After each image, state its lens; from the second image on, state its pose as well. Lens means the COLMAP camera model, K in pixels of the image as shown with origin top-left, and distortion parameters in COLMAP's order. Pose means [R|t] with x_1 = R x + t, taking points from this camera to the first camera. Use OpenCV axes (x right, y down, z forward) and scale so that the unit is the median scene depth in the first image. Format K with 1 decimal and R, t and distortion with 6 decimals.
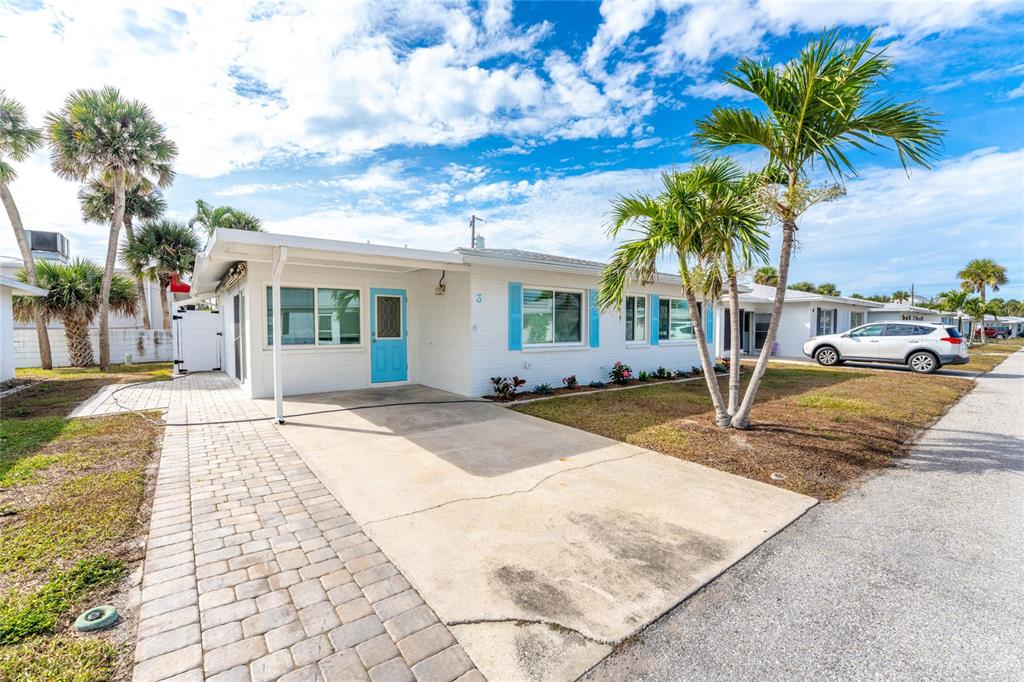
lens RADIAL K [[421.4, 0, 478.3], [0, 421.4, 303.0], [0, 0, 1]] dist [-0.002977, 0.000516]
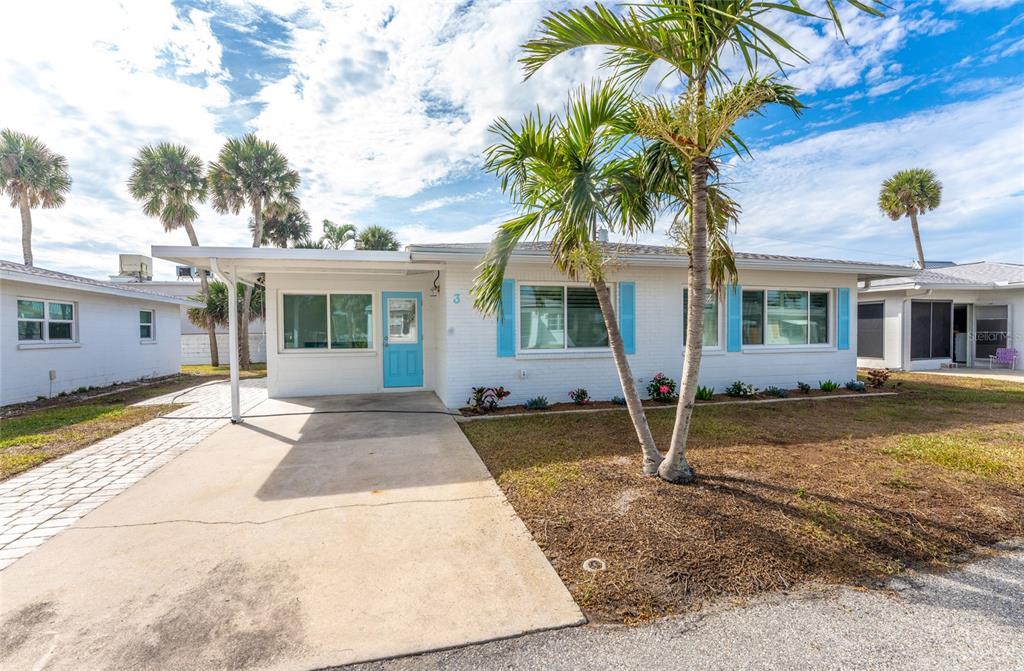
lens RADIAL K [[433.0, 0, 500.5], [0, 433.0, 324.8], [0, 0, 1]] dist [-0.022727, 0.001651]
pose [[0.931959, -0.010774, -0.362404, 0.296584], [0.028060, 0.998704, 0.042469, 0.005972], [0.361477, -0.049748, 0.931053, 0.127394]]
